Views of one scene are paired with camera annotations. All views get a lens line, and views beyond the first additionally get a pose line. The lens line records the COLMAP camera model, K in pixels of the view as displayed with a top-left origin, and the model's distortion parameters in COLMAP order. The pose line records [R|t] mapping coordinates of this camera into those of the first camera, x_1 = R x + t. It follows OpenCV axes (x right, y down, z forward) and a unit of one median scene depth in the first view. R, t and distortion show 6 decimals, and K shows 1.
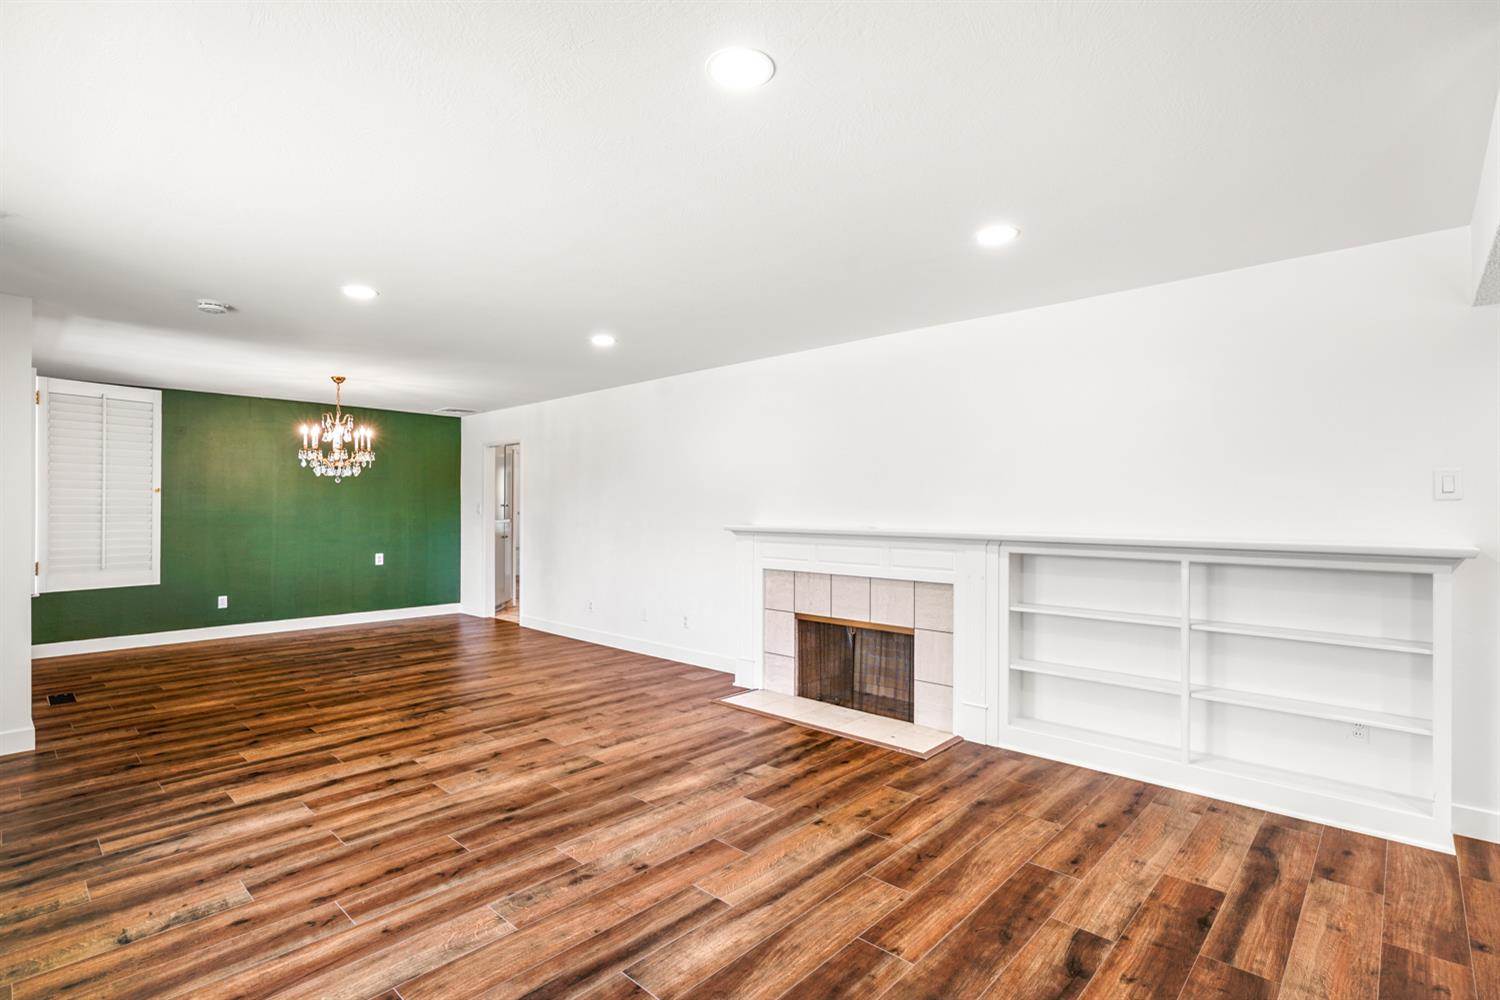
lens RADIAL K [[710.7, 0, 737.9], [0, 710.7, 504.4], [0, 0, 1]] dist [-0.006203, 0.001420]
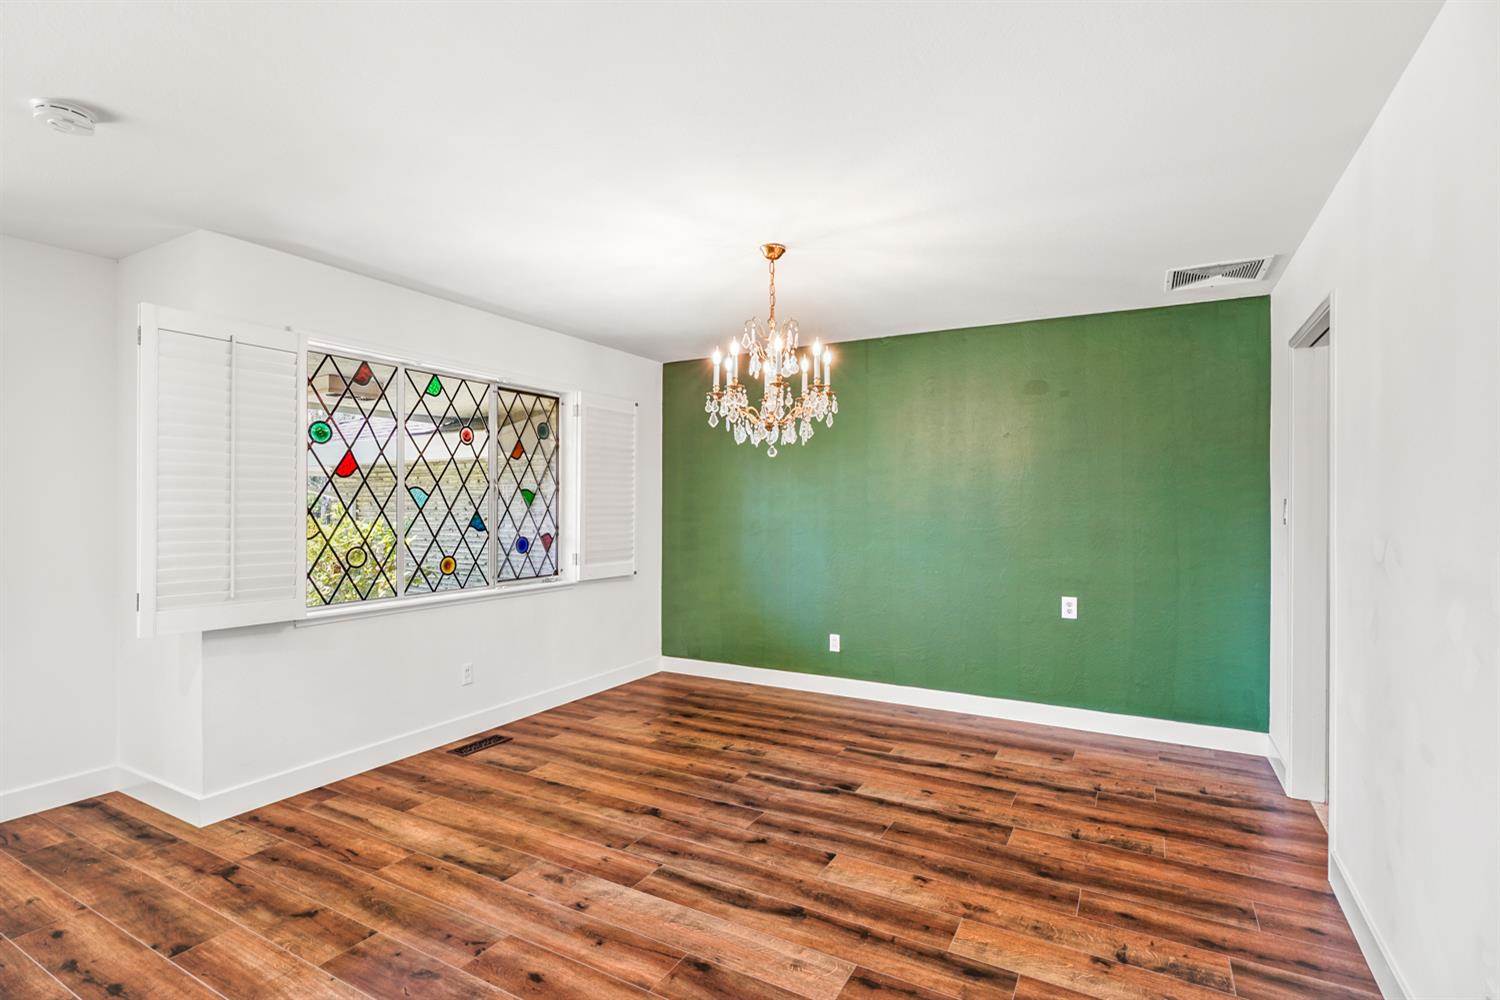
lens RADIAL K [[727.0, 0, 743.6], [0, 727.0, 507.7], [0, 0, 1]] dist [-0.002361, 0.000062]
pose [[0.247650, 0.003150, -0.968845, -0.125702], [-0.000051, 0.999995, 0.003238, 0.007028], [0.968850, -0.000753, 0.247648, 1.500505]]
